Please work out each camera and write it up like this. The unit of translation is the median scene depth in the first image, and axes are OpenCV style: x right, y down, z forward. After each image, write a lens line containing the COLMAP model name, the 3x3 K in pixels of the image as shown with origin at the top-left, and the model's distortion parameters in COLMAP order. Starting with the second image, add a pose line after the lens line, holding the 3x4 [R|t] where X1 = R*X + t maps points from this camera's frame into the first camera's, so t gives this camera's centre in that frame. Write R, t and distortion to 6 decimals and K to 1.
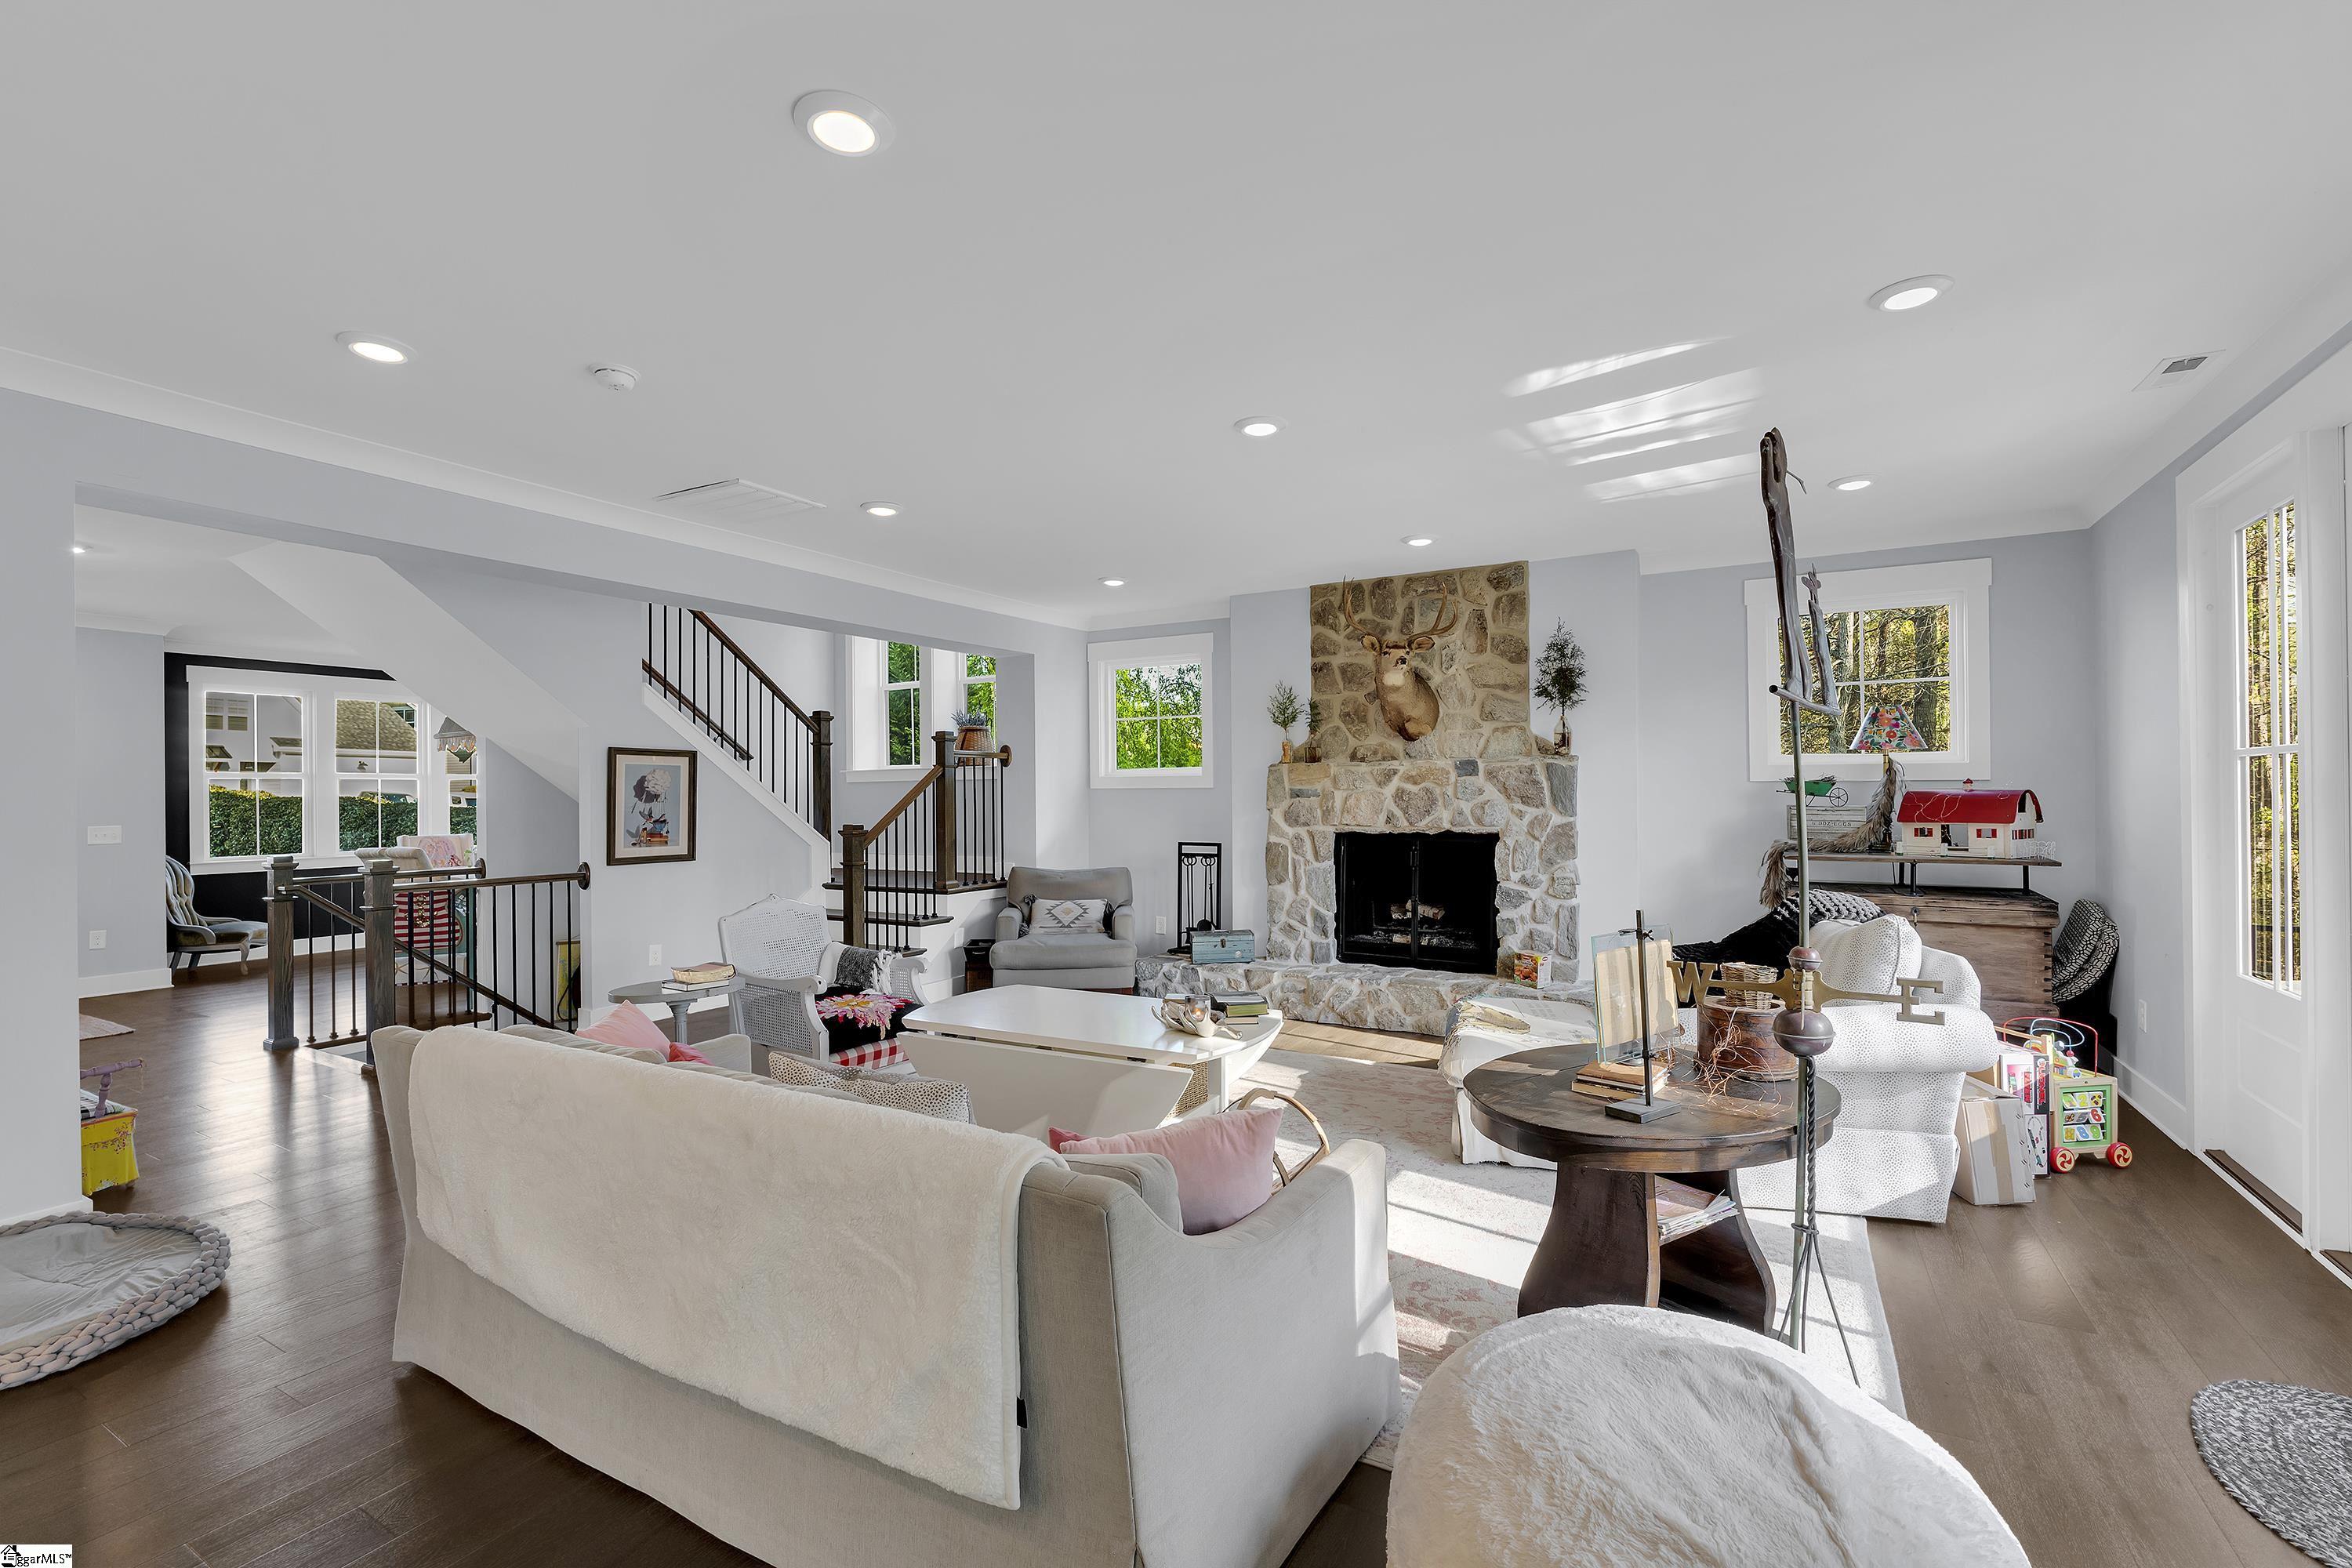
lens RADIAL K [[1035.7, 0, 1167.7], [0, 1035.7, 794.1], [0, 0, 1]] dist [0.001848, 0.003169]
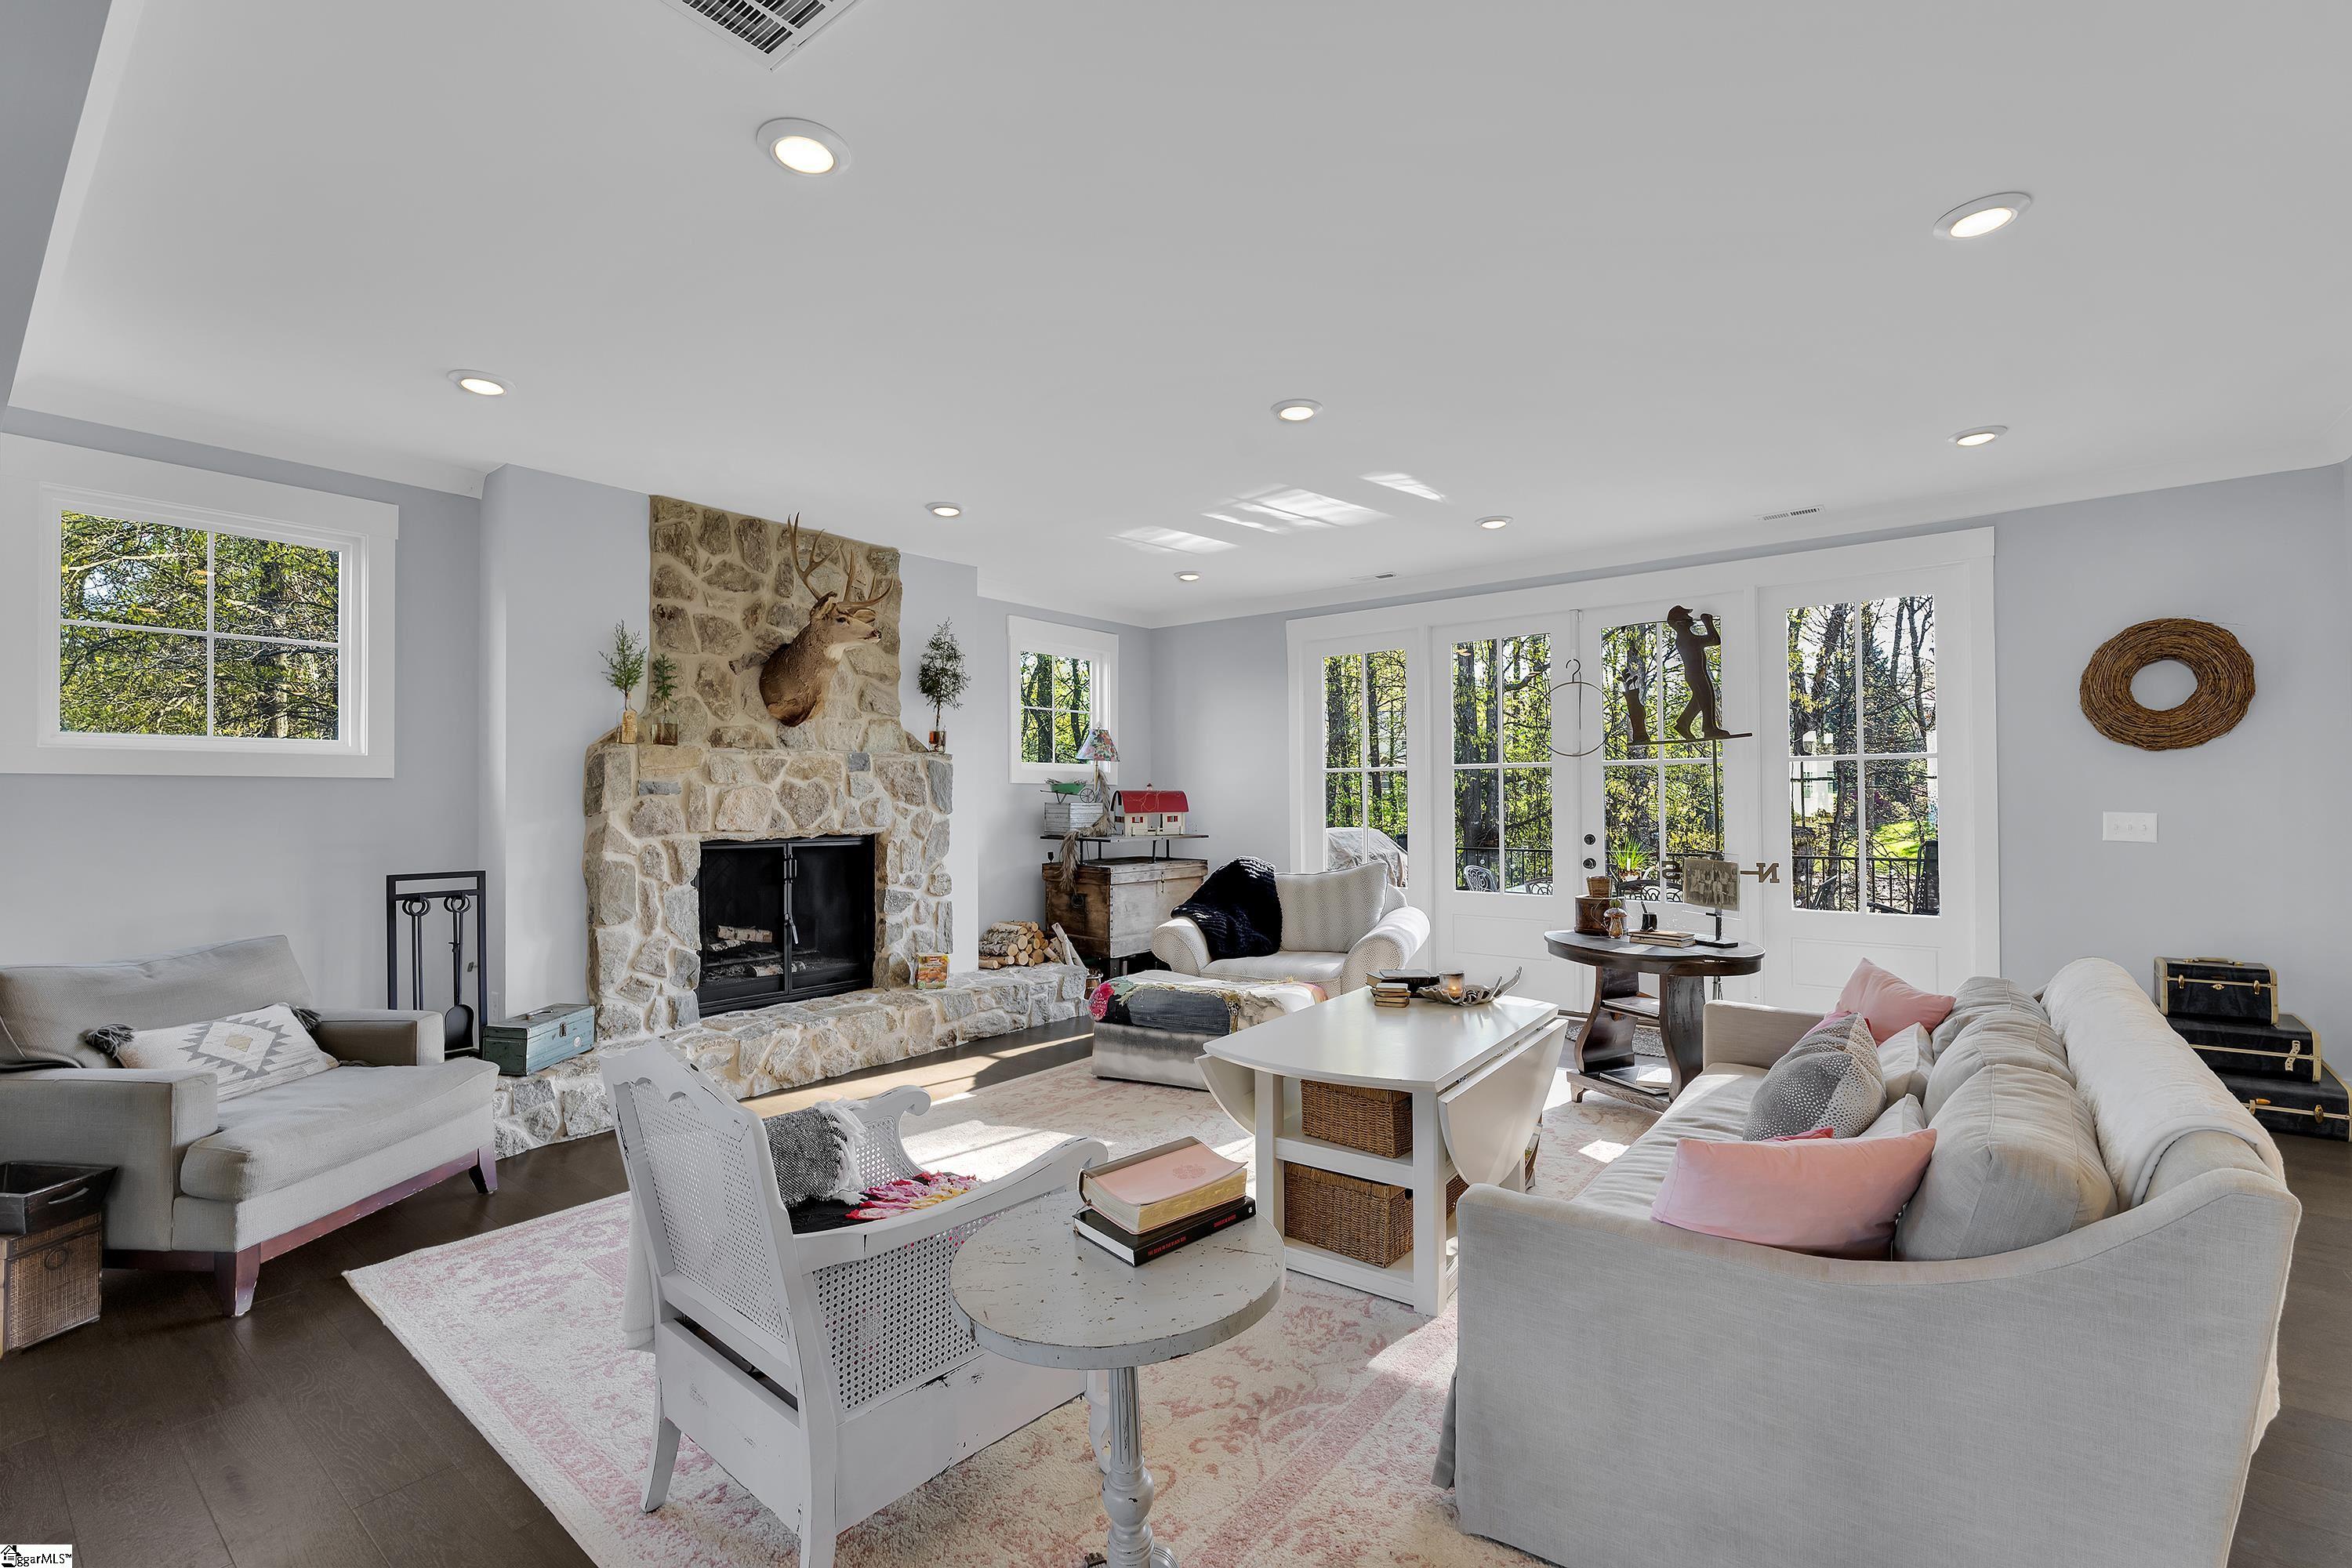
lens RADIAL K [[1035.7, 0, 1177.2], [0, 1035.7, 785.5], [0, 0, 1]] dist [0.001848, 0.003169]
pose [[0.137957, 0.018221, 0.990271, -0.551803], [0.005965, 0.999797, -0.019228, 0.013850], [-0.990420, 0.008559, 0.137820, 0.596380]]
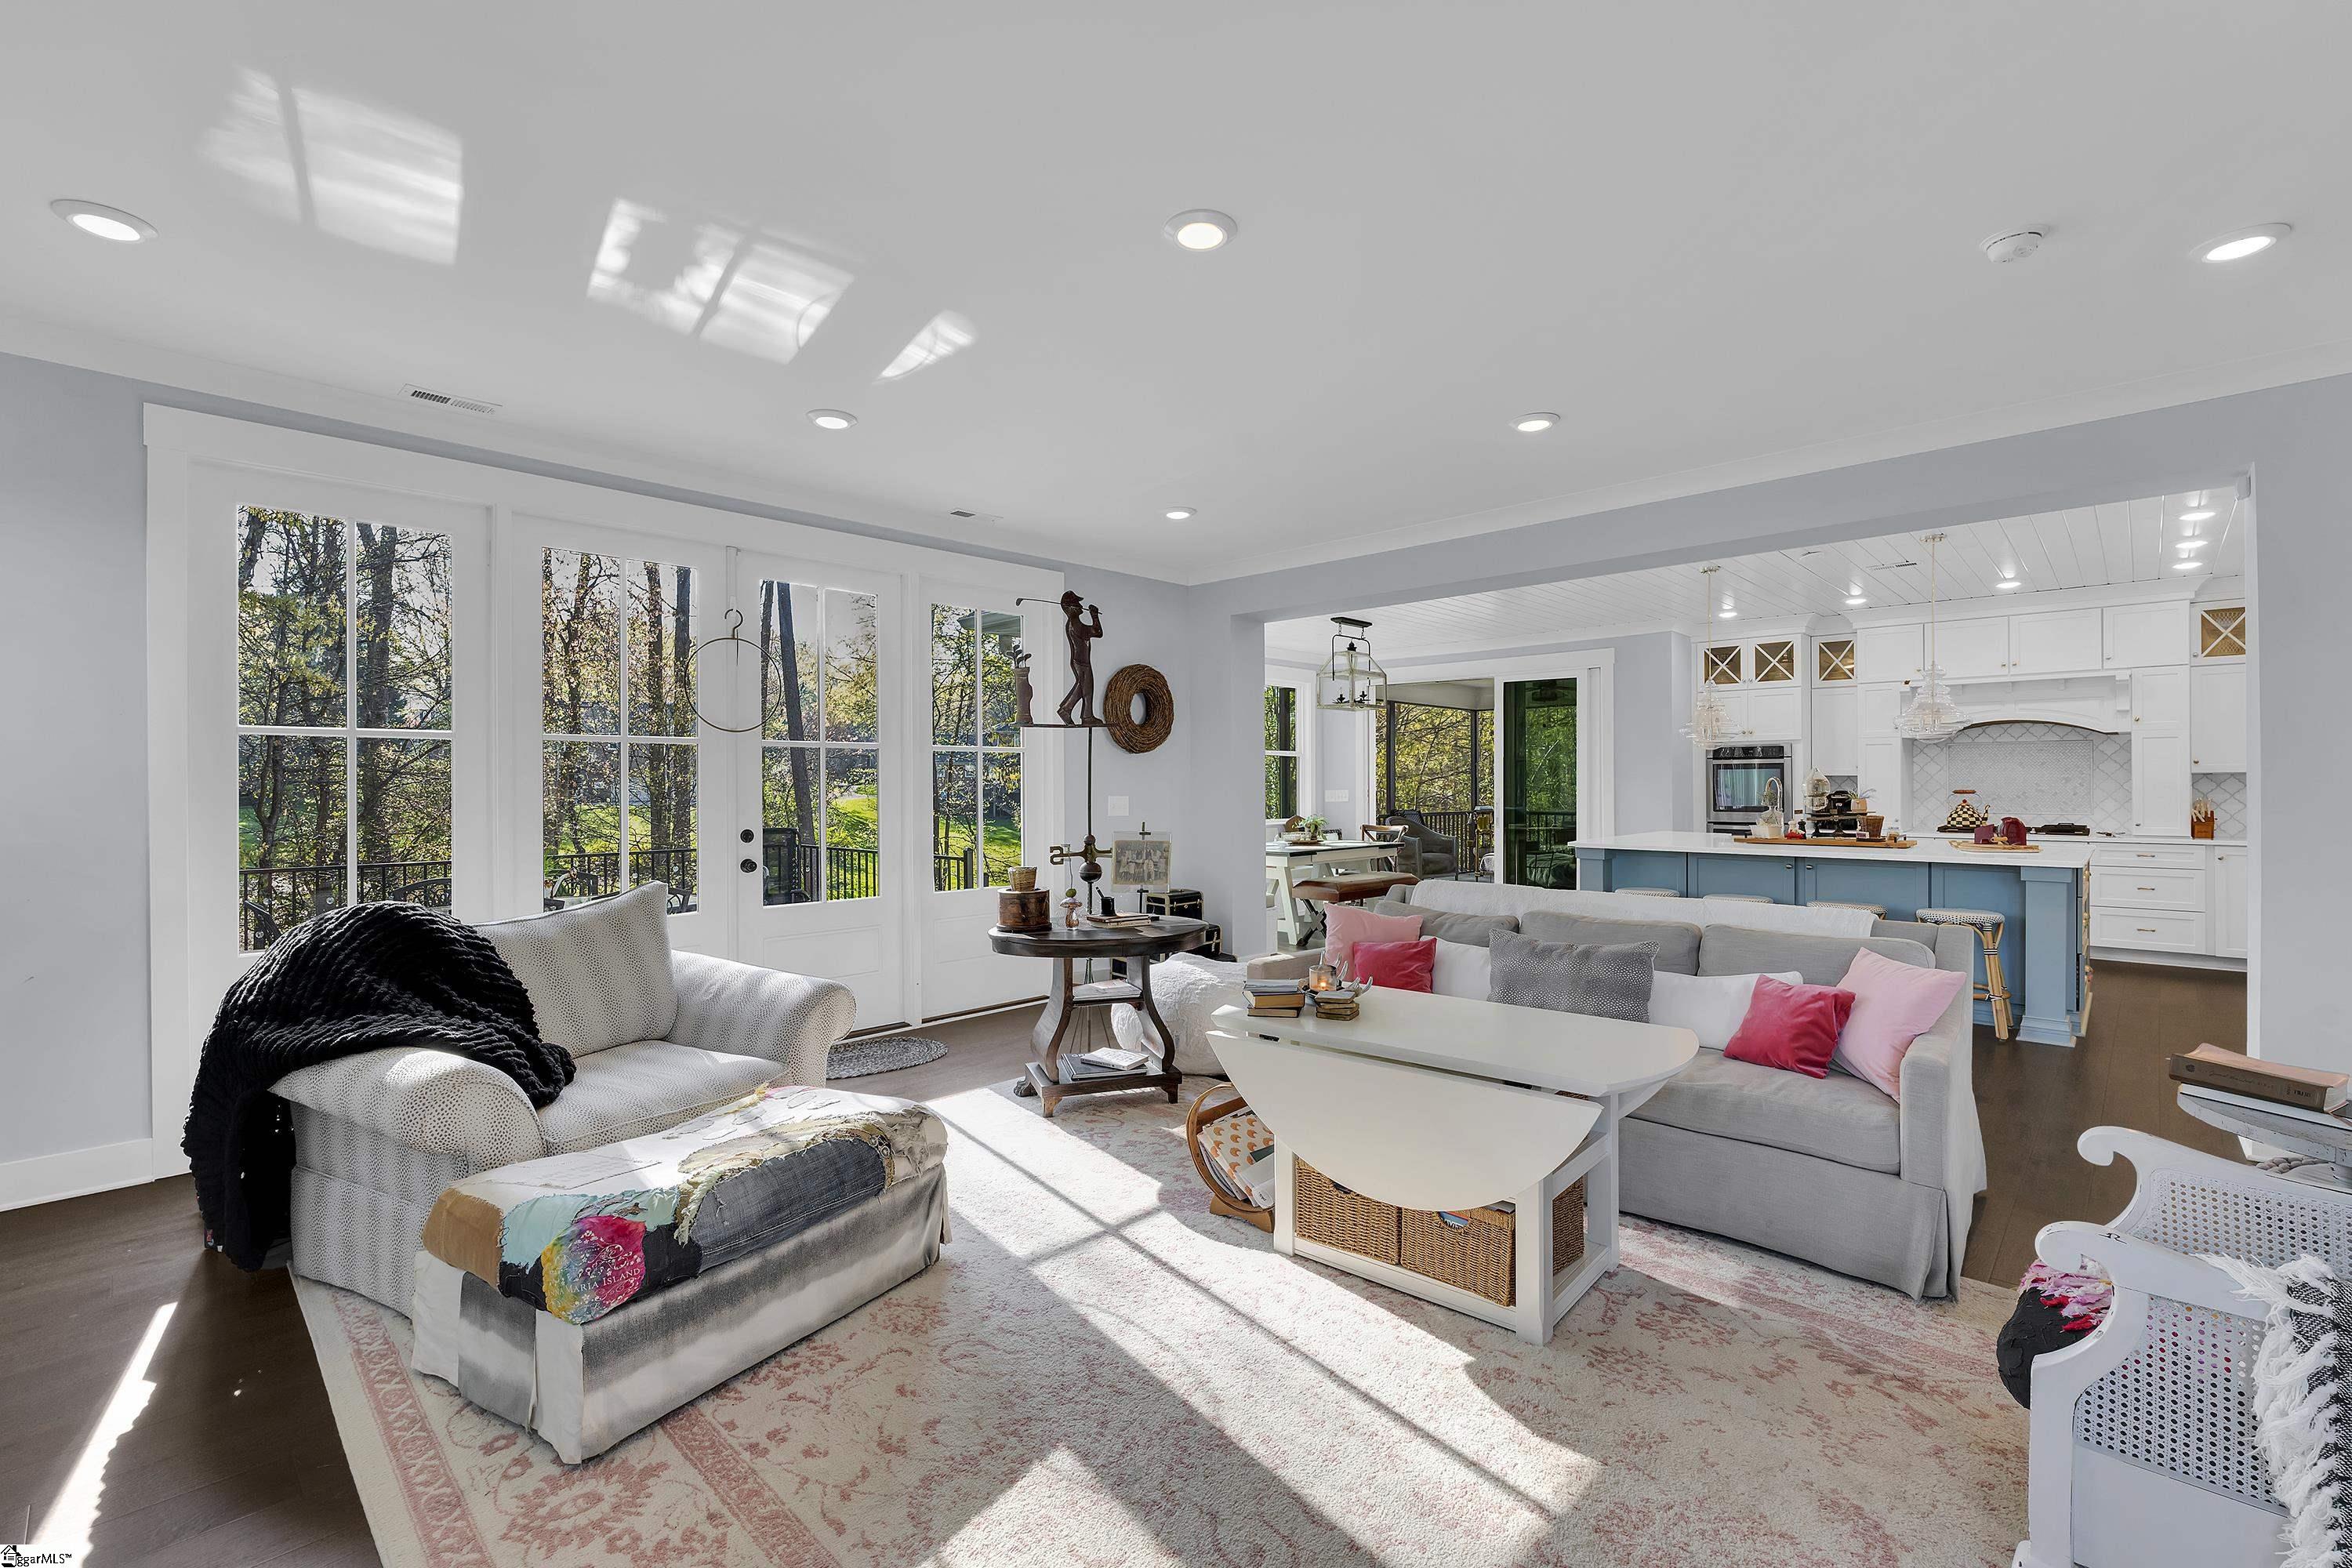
lens RADIAL K [[1035.7, 0, 1179.6], [0, 1035.7, 774.4], [0, 0, 1]] dist [0.001848, 0.003169]
pose [[-0.973142, 0.014458, 0.229750, -0.035526], [0.012184, 0.999862, -0.011311, 0.014271], [-0.229882, -0.008208, -0.973184, 1.034721]]
